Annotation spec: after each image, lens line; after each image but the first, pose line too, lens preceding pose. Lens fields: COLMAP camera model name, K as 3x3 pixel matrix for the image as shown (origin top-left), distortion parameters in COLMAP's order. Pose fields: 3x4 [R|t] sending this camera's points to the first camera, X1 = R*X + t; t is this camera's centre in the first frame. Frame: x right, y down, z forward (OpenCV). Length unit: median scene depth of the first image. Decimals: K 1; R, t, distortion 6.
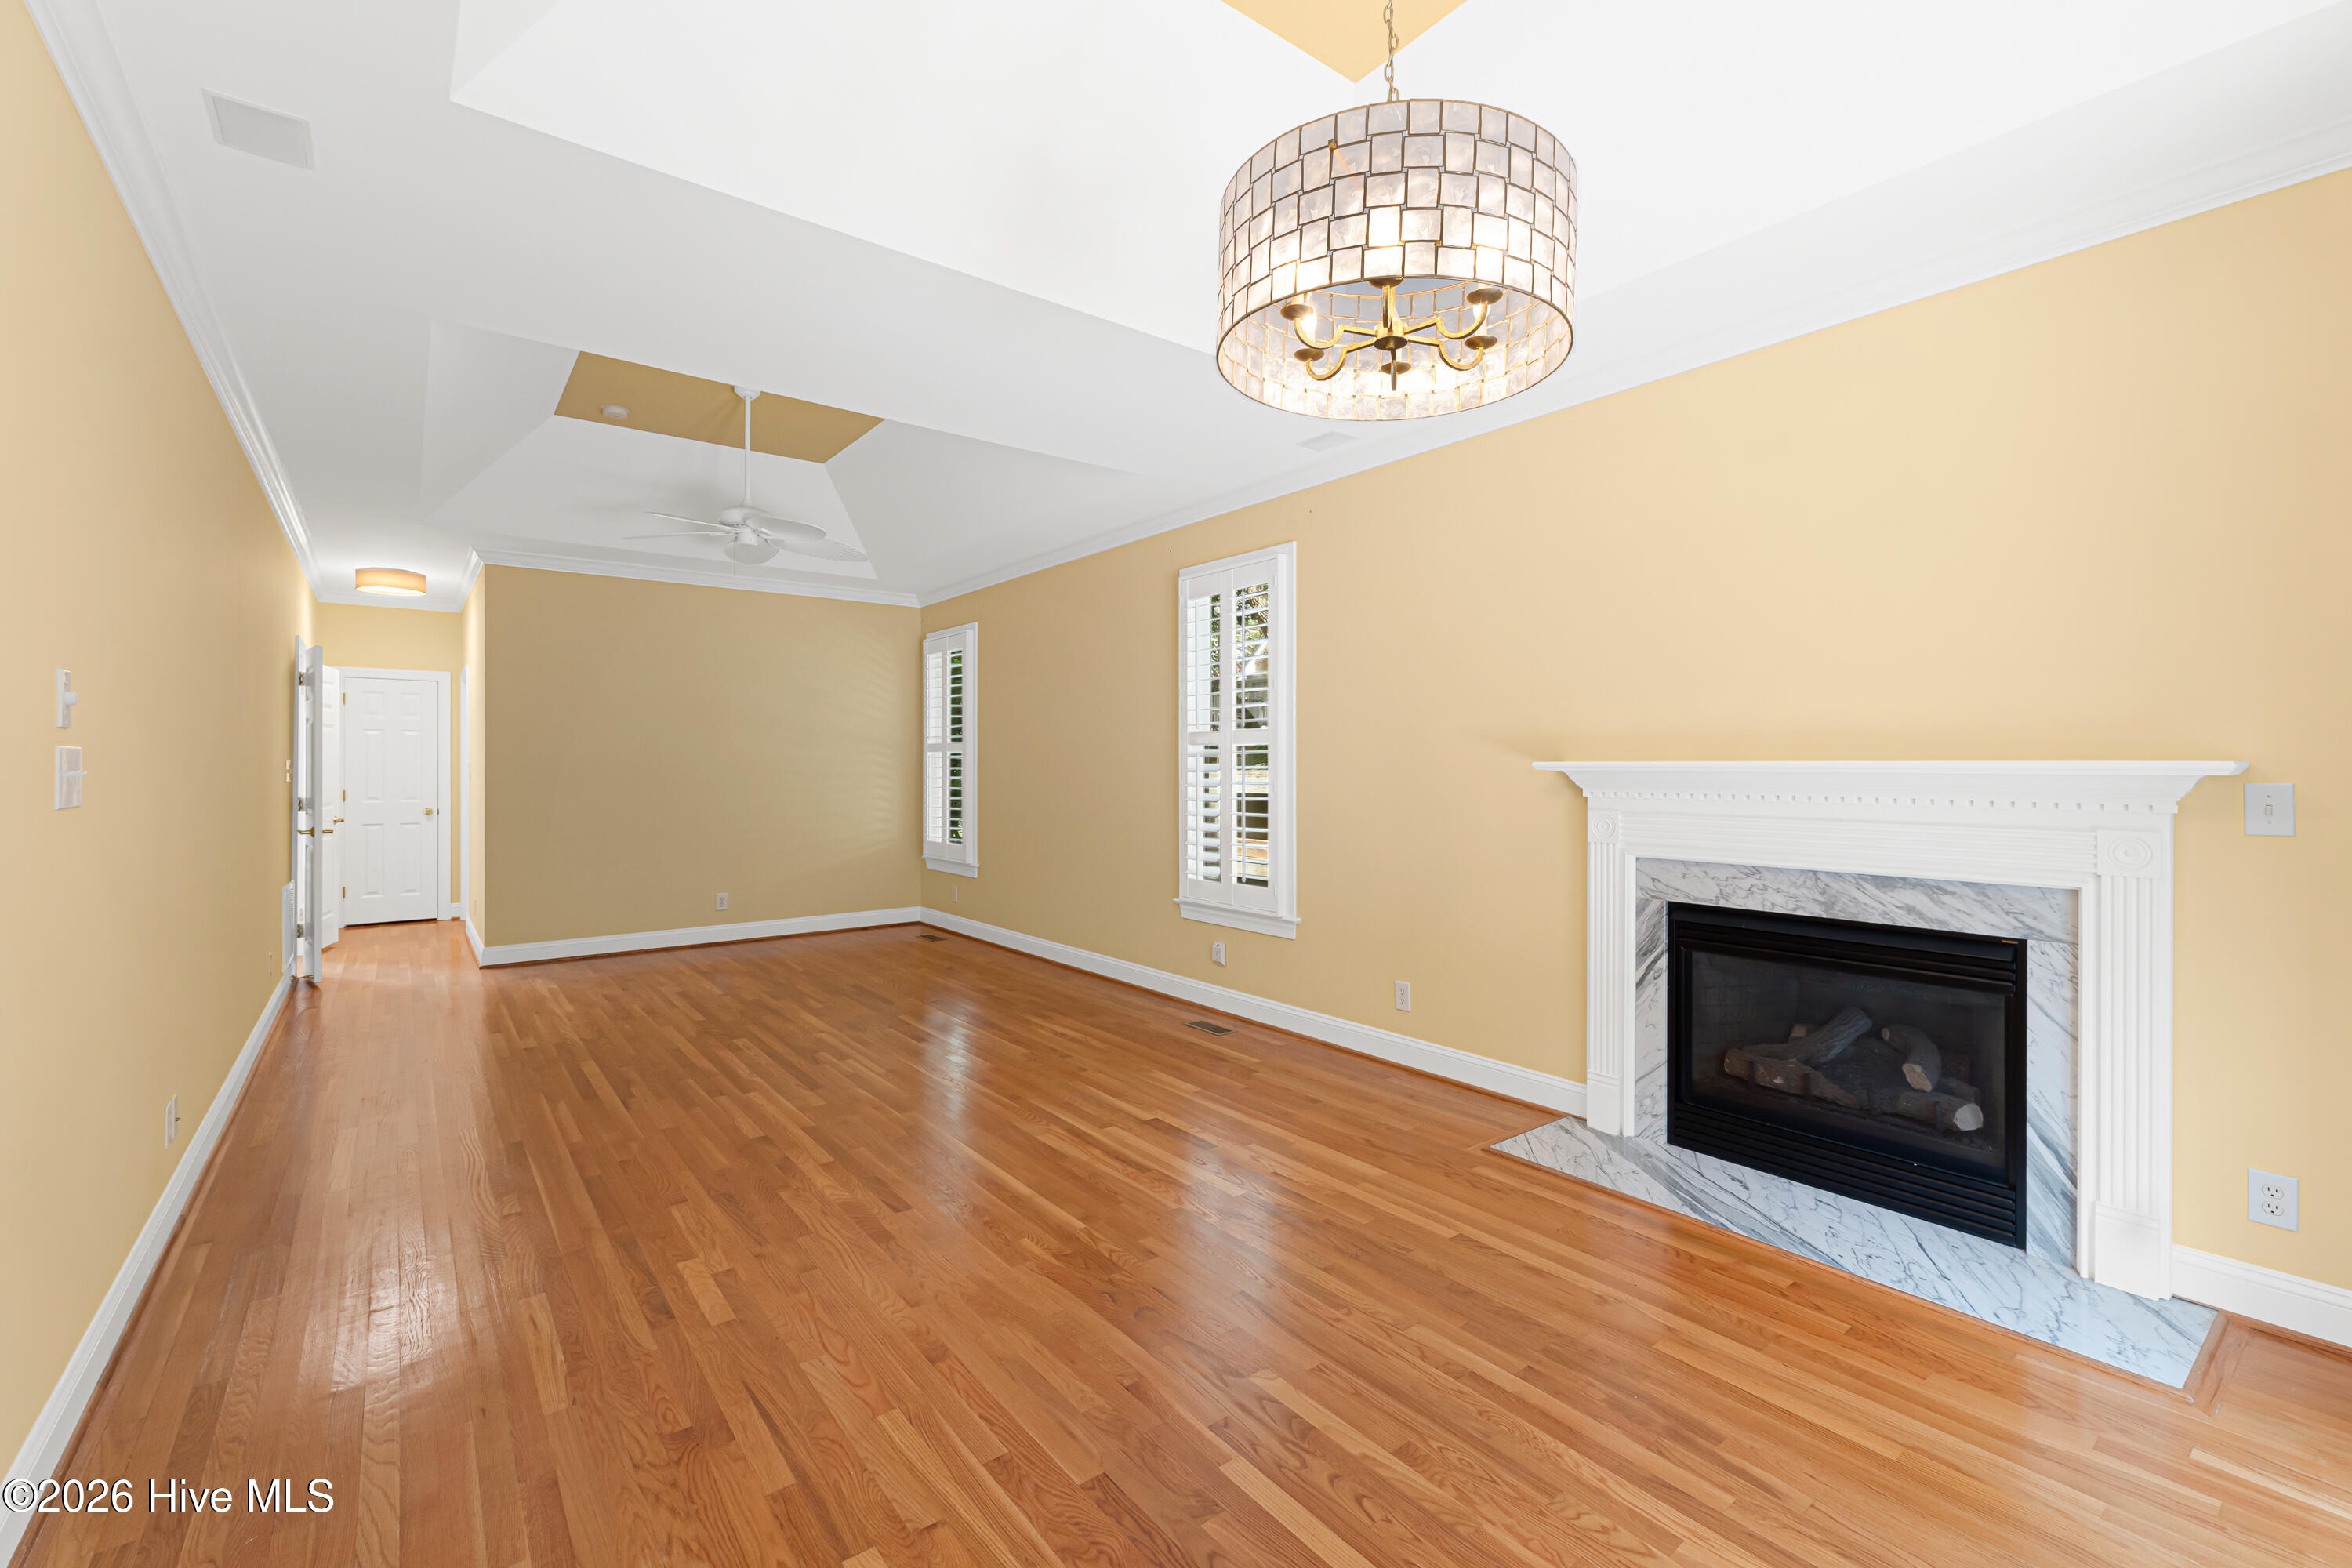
lens RADIAL K [[1008.0, 0, 1150.1], [0, 1008.0, 776.1], [0, 0, 1]] dist [0.000424, 0.000003]
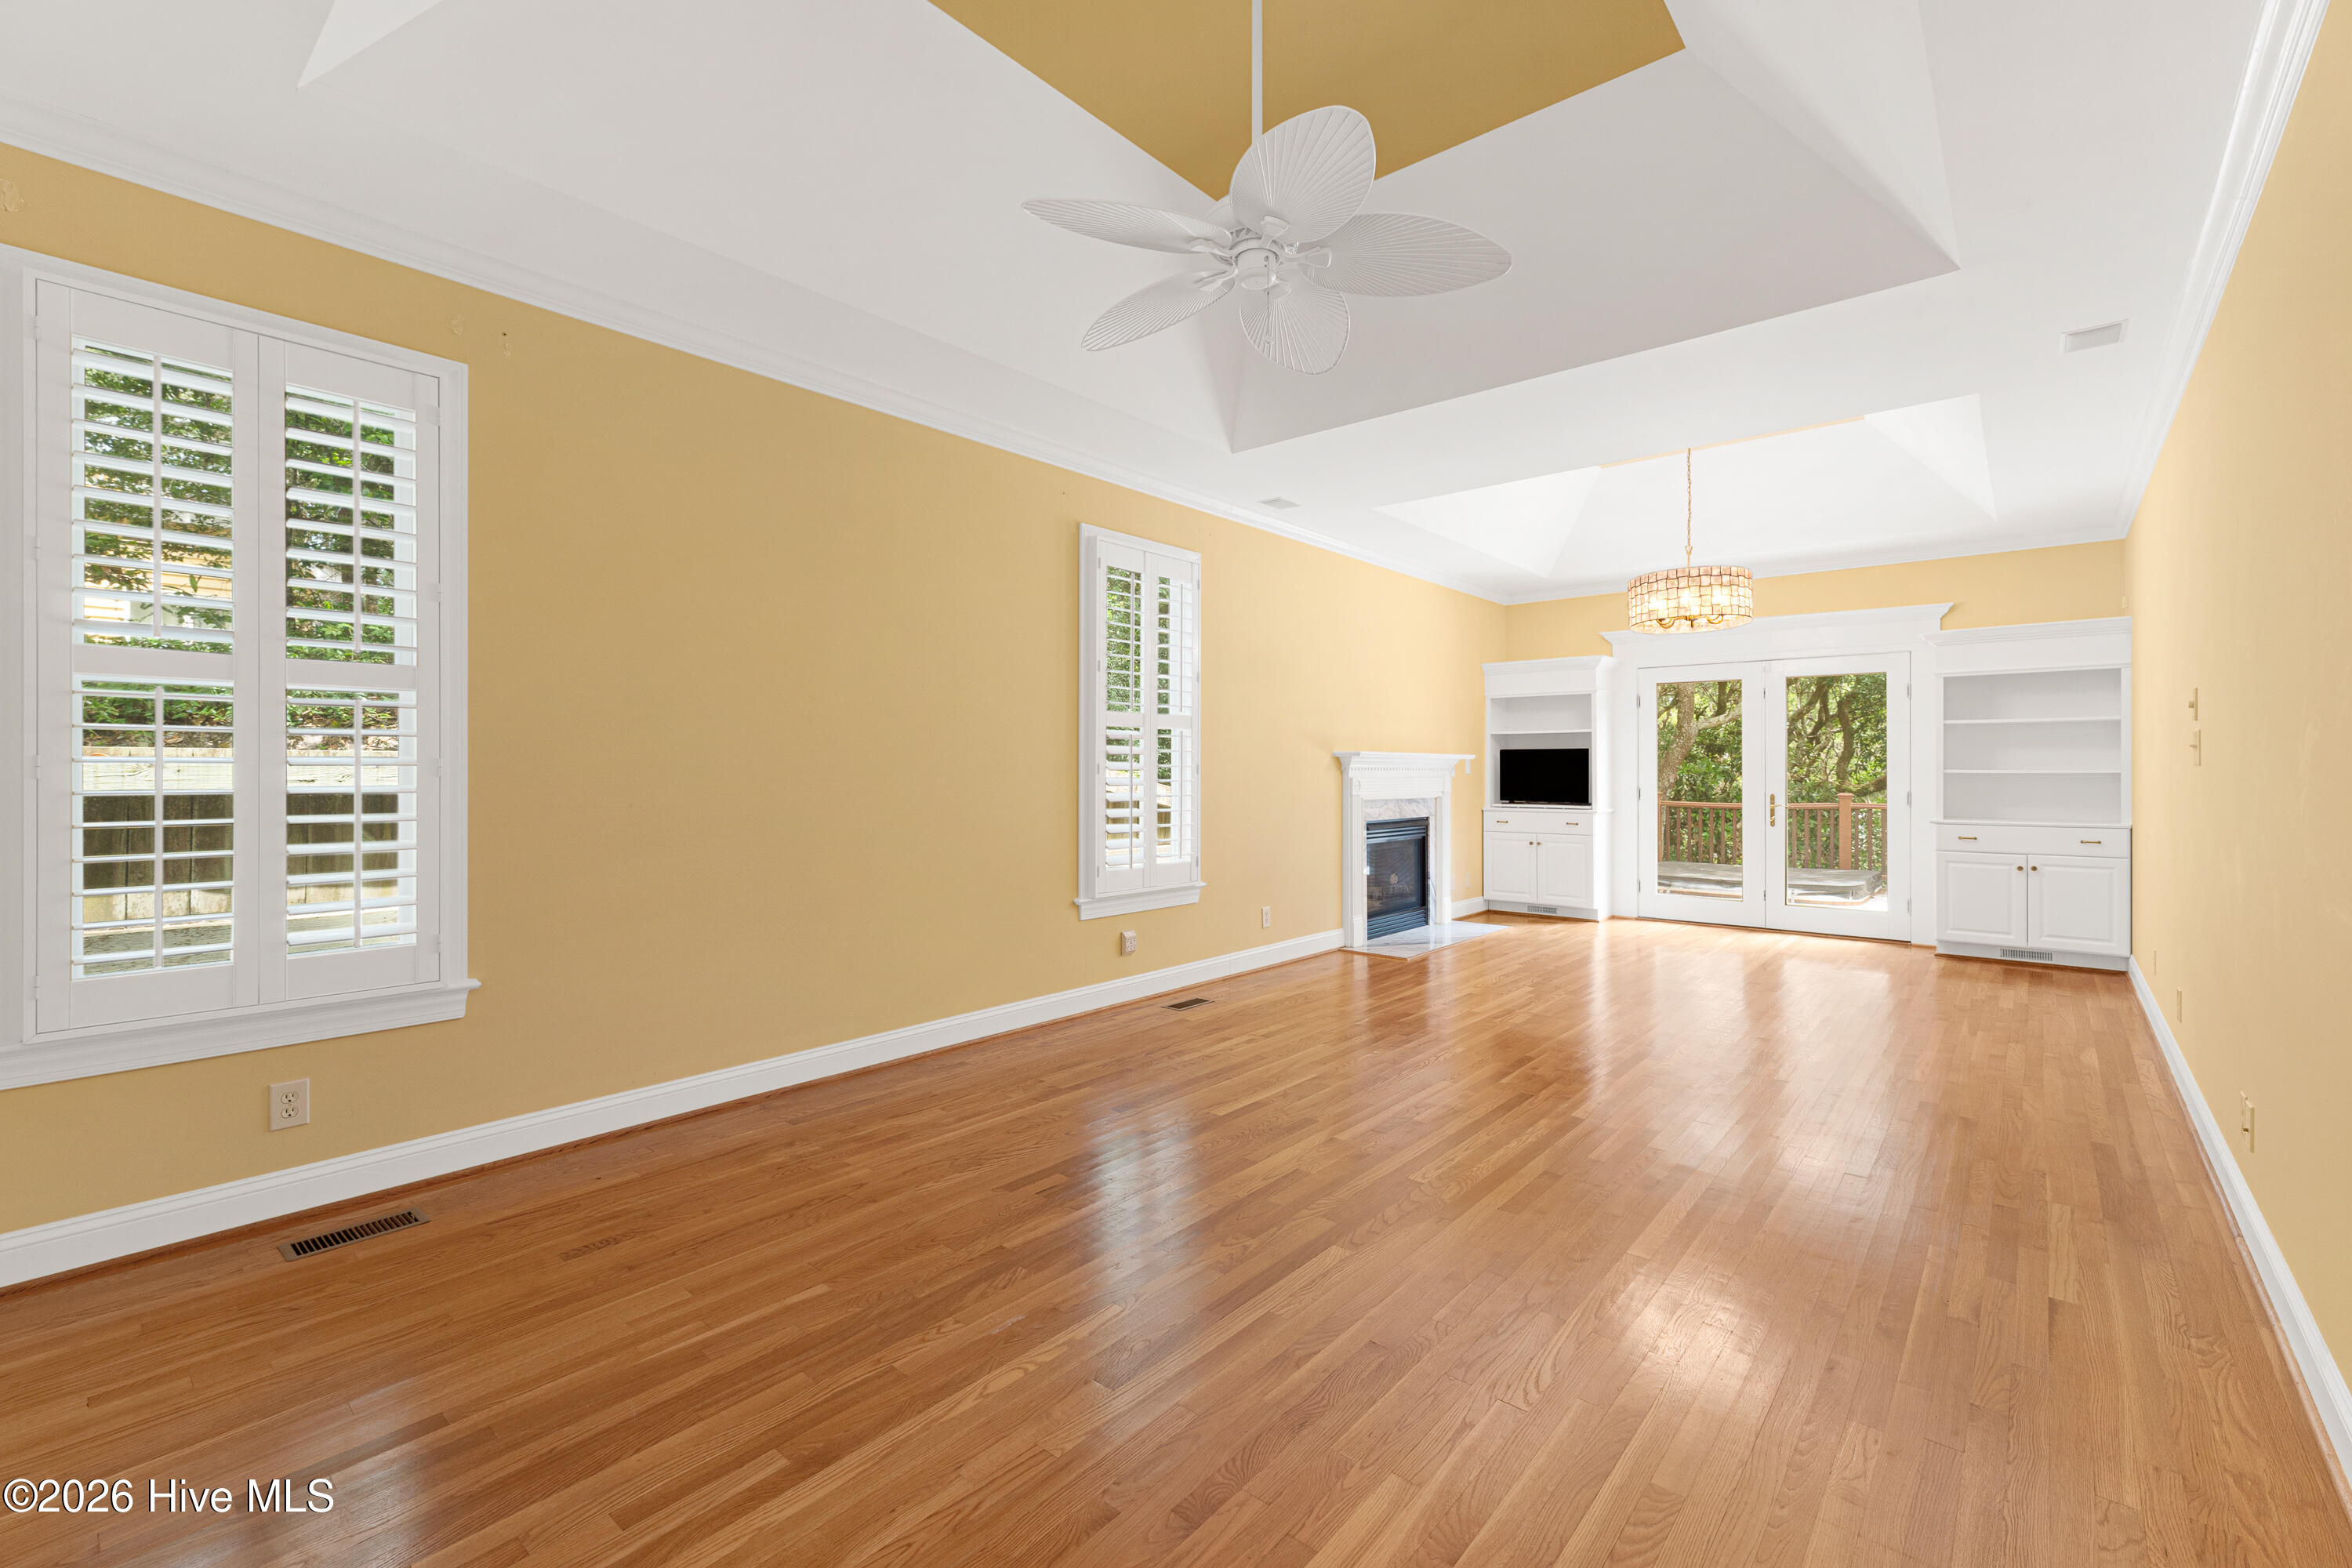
lens RADIAL K [[1013.9, 0, 1180.5], [0, 1013.9, 753.4], [0, 0, 1]] dist [-0.000259, -0.000018]
pose [[-0.230230, -0.003404, 0.973130, -0.920493], [-0.012155, 0.999926, 0.000622, -0.006815], [-0.973060, -0.011685, -0.230254, 1.198146]]
